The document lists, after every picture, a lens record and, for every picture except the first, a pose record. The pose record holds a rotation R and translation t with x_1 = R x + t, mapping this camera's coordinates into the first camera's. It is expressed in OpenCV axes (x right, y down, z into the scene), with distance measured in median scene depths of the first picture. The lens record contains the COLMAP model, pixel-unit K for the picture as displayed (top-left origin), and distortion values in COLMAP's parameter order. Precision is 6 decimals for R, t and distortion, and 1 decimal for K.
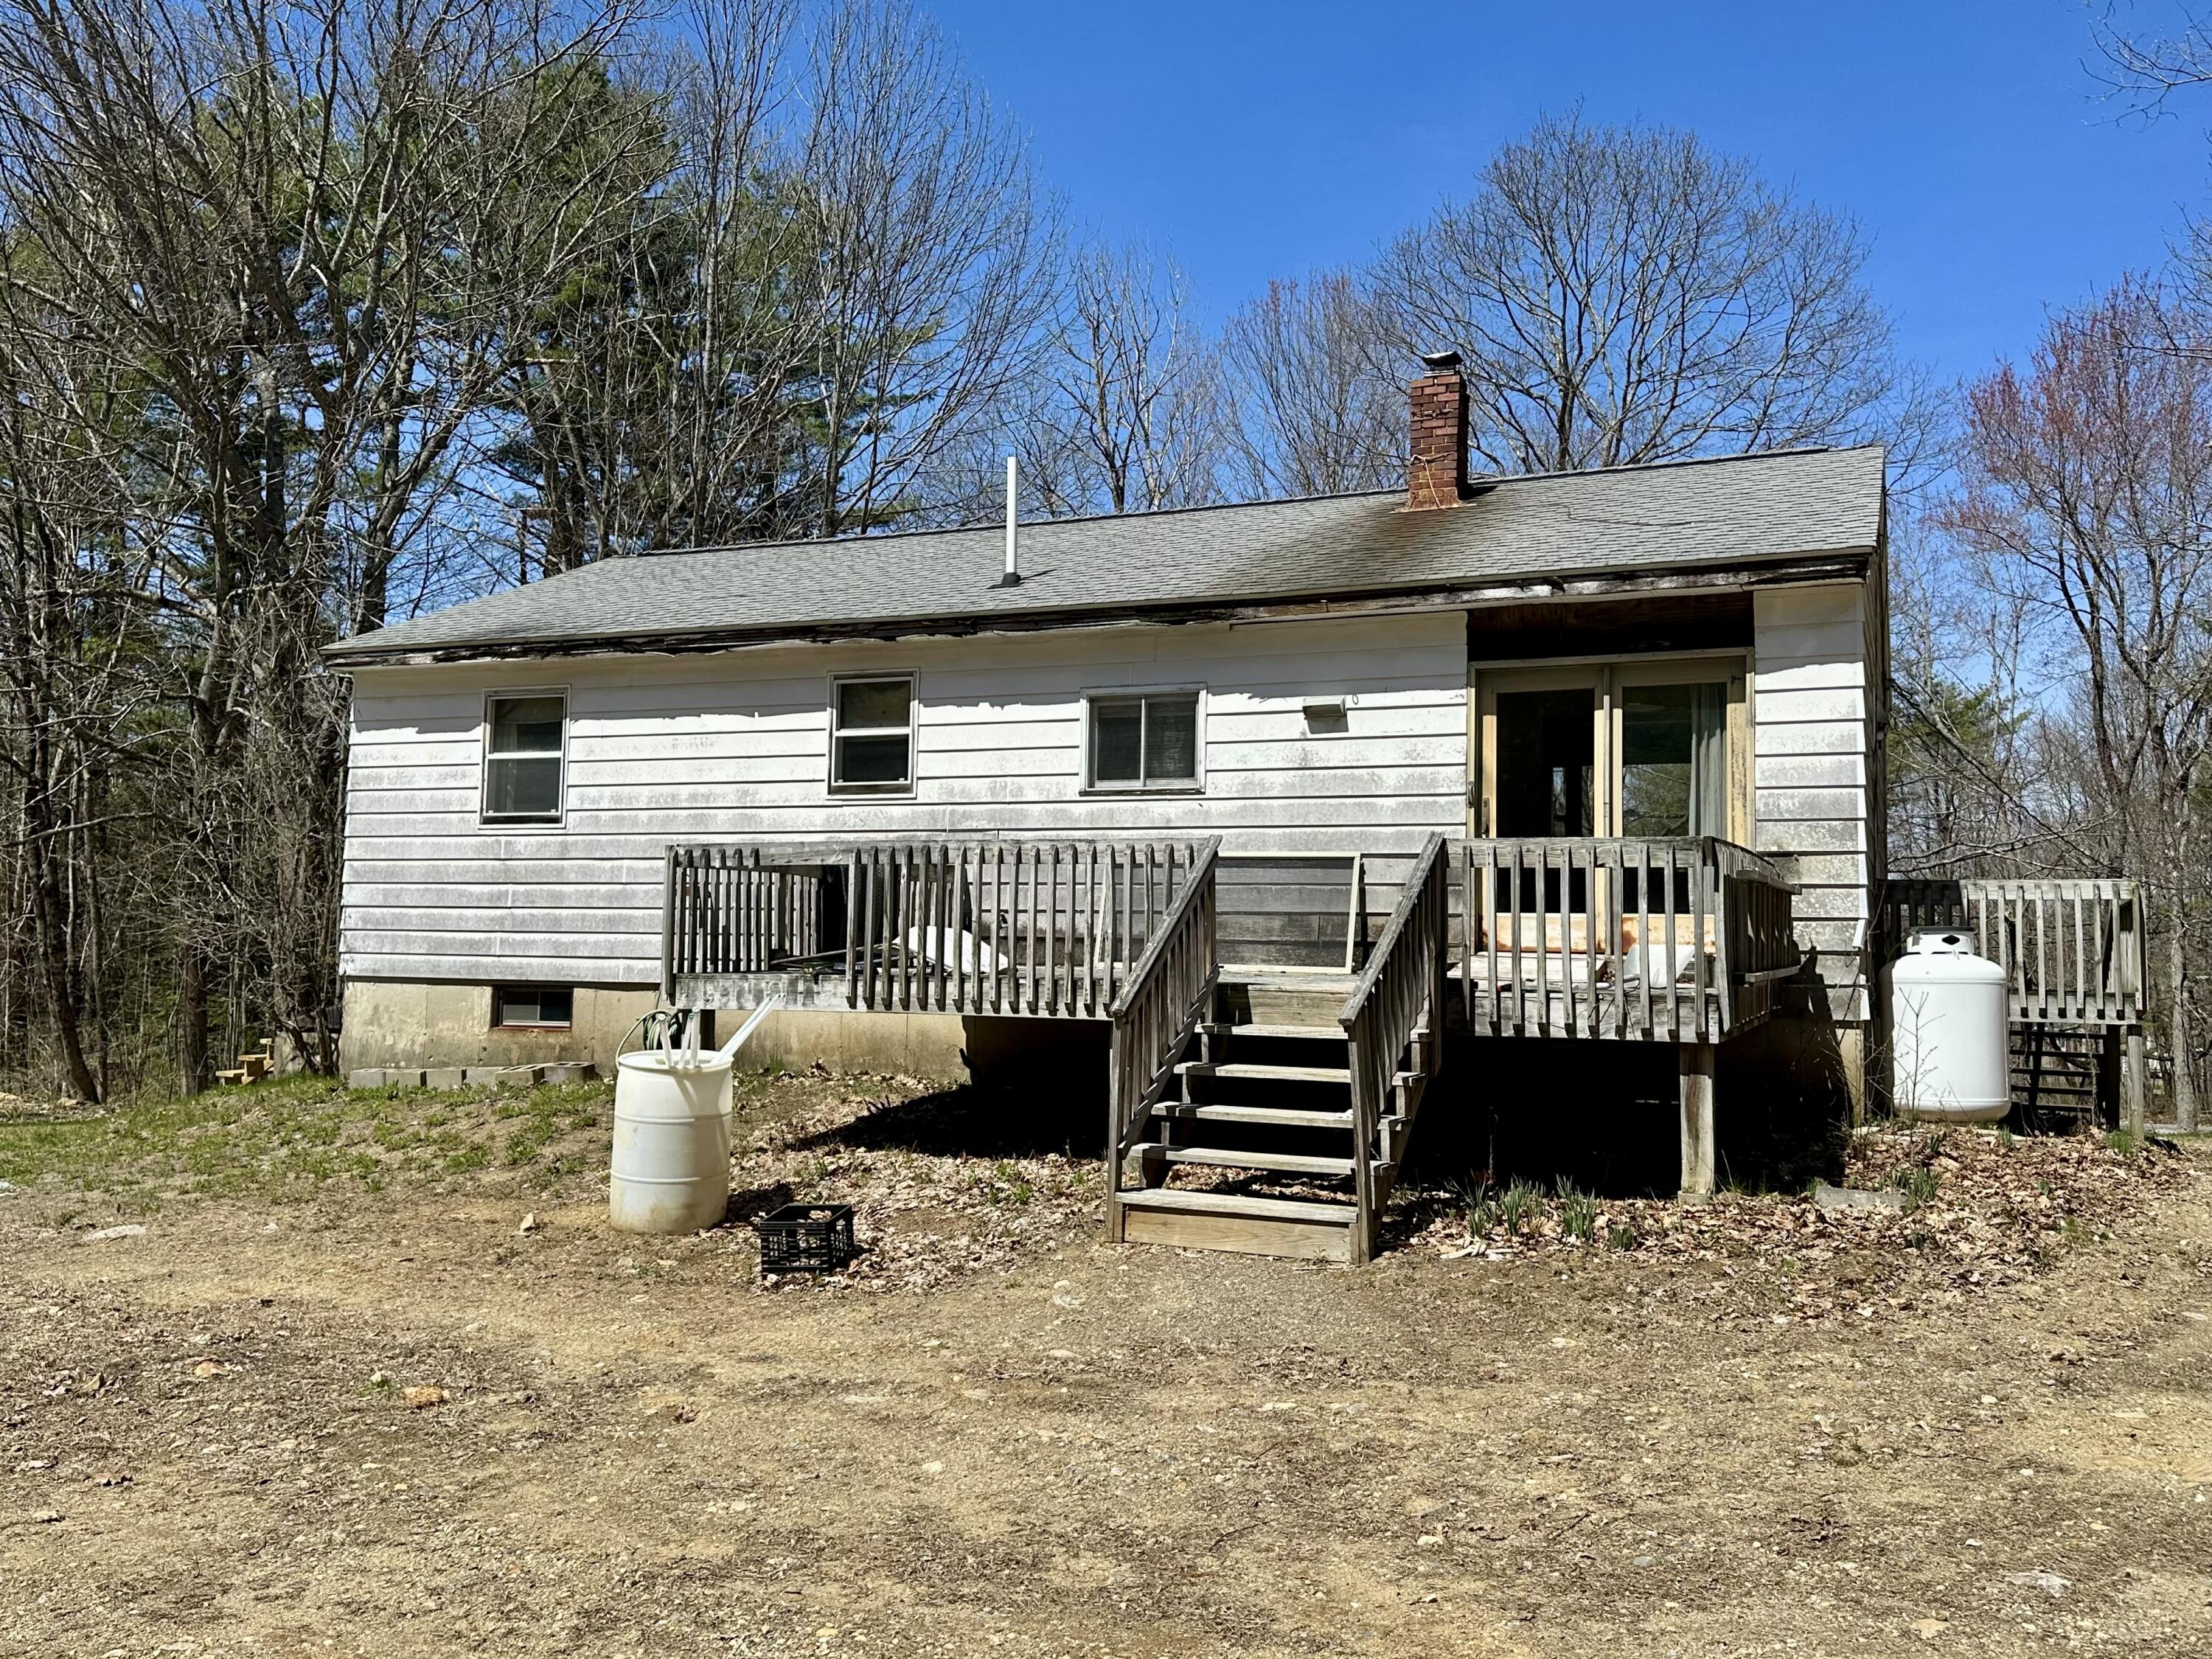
lens RADIAL K [[1872.4, 0, 1106.9], [0, 1872.4, 841.6], [0, 0, 1]] dist [0.018552, 0.002012]
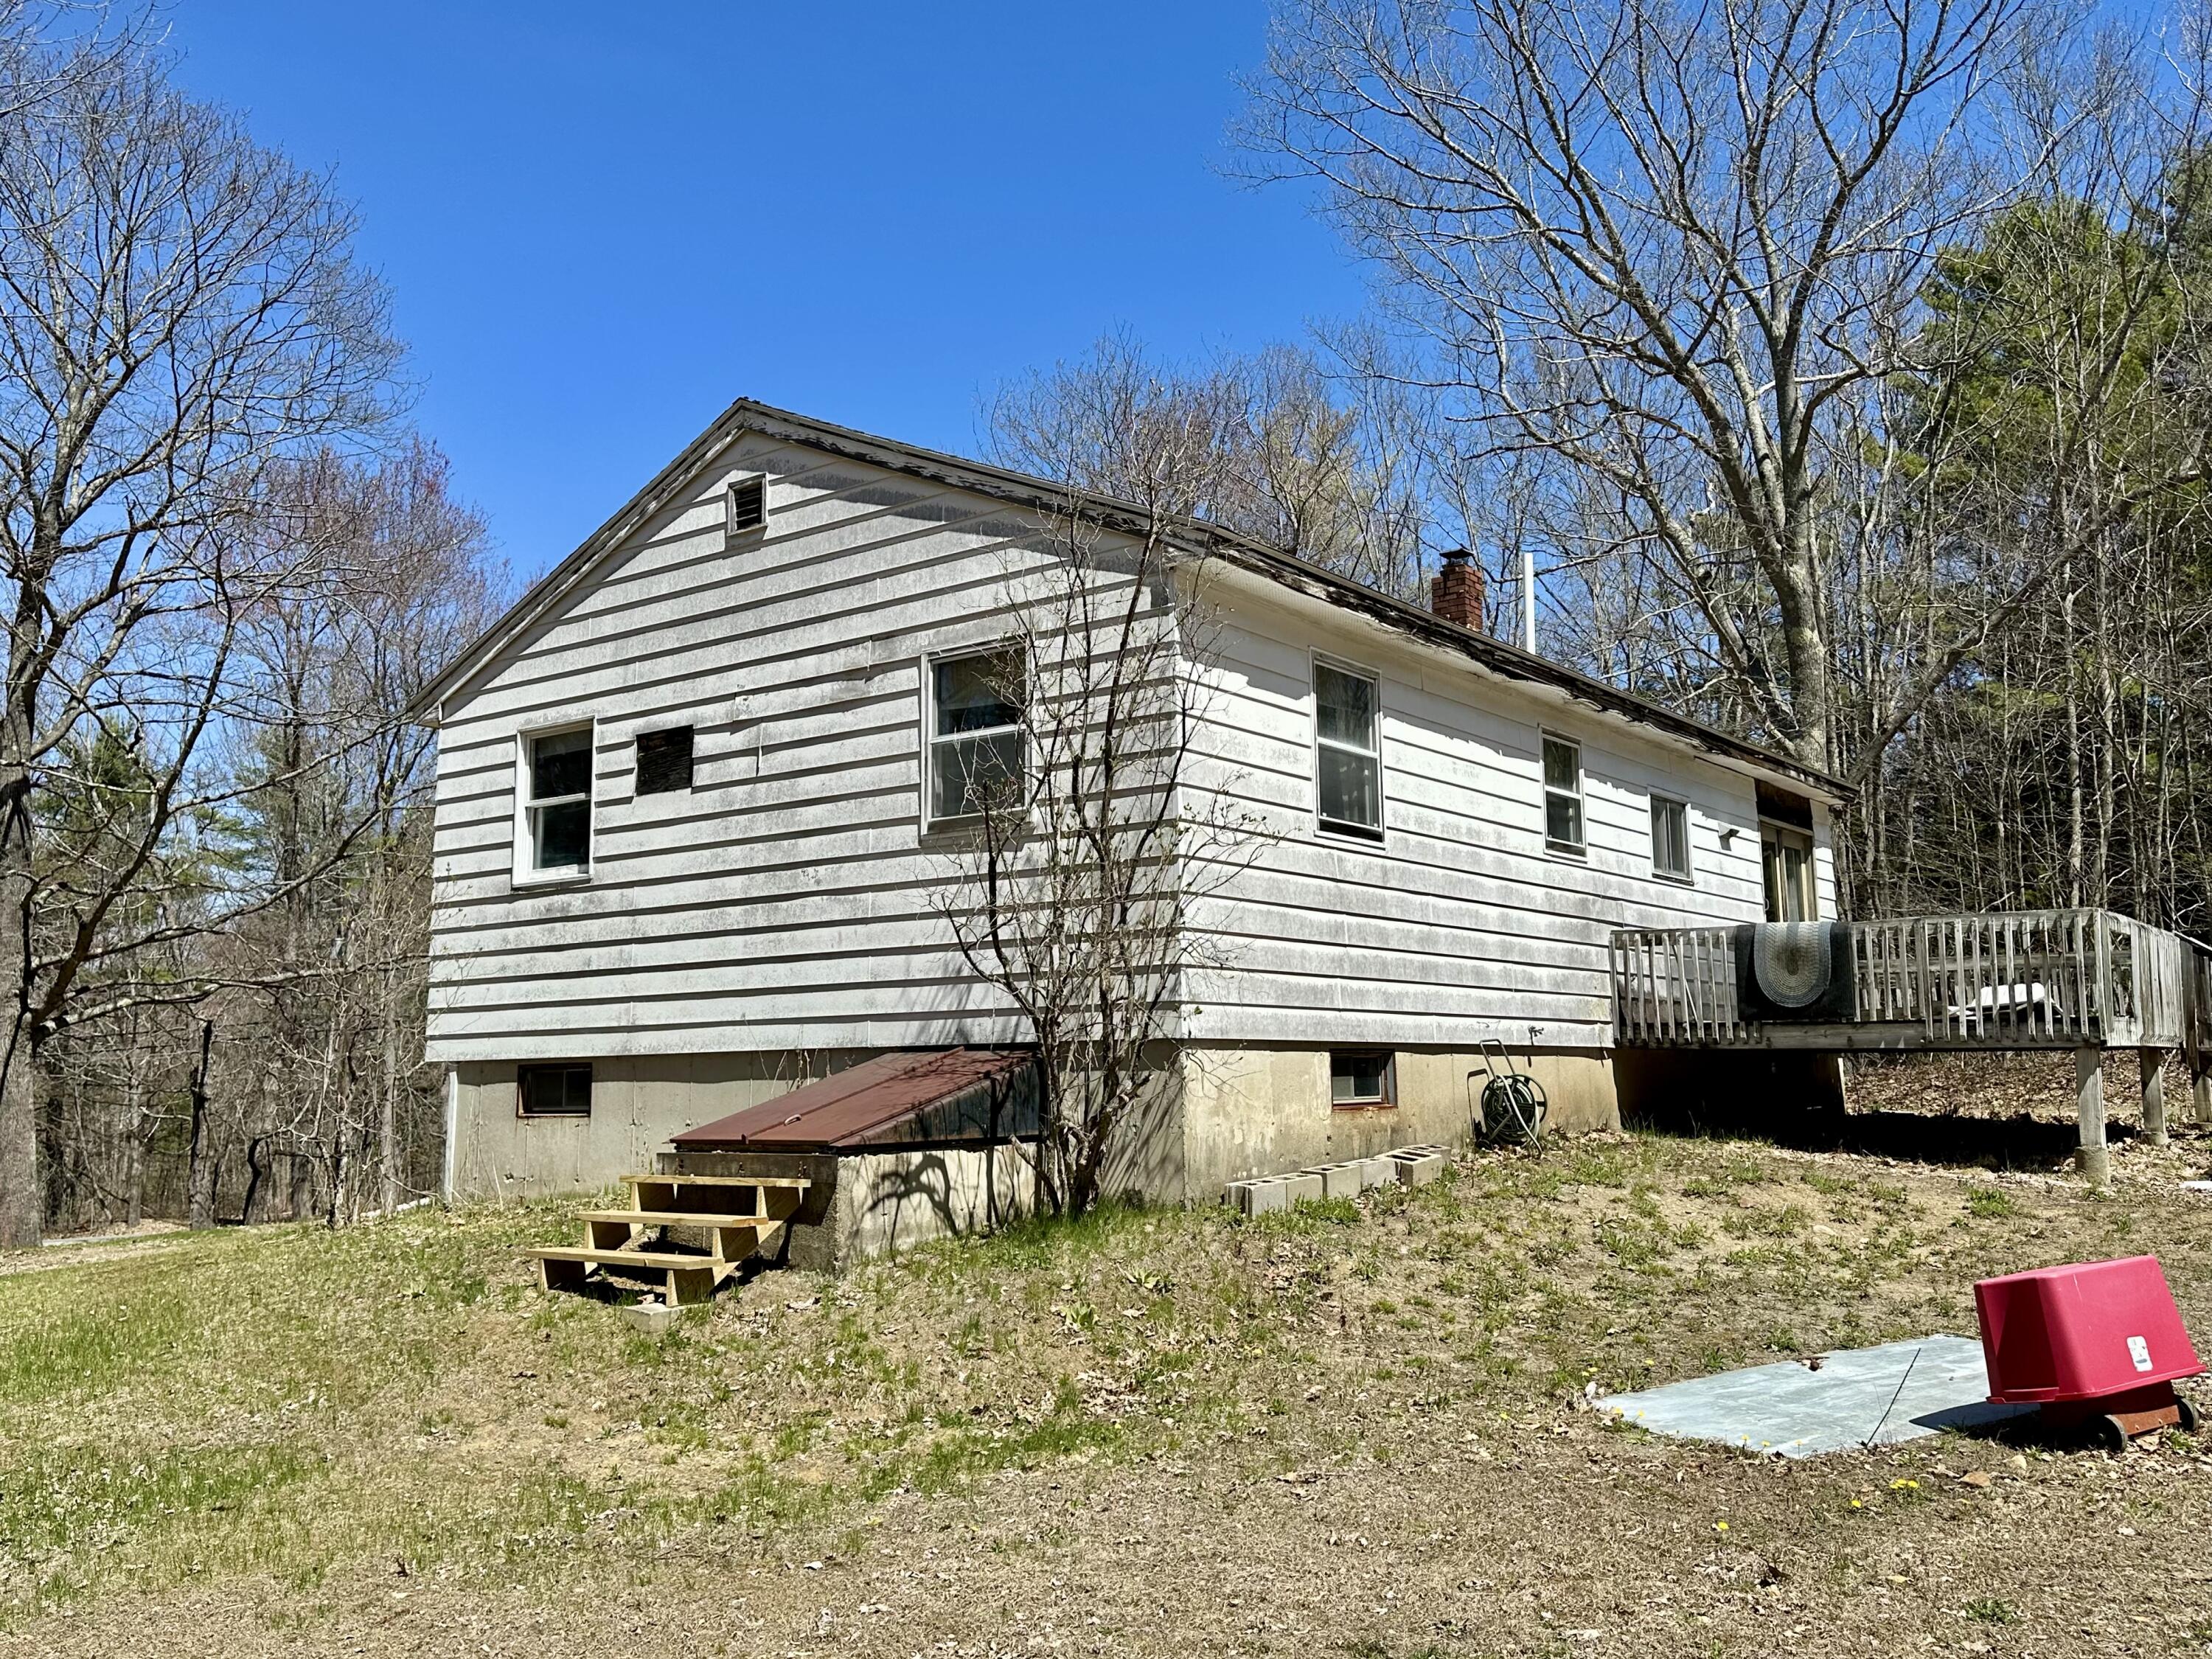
lens RADIAL K [[1872.4, 0, 1107.2], [0, 1872.4, 817.7], [0, 0, 1]] dist [0.018552, 0.002012]
pose [[0.242670, 0.106264, 0.964271, -1.070153], [-0.060701, 0.993698, -0.094230, 0.060575], [-0.968208, -0.035666, 0.247591, 0.908220]]
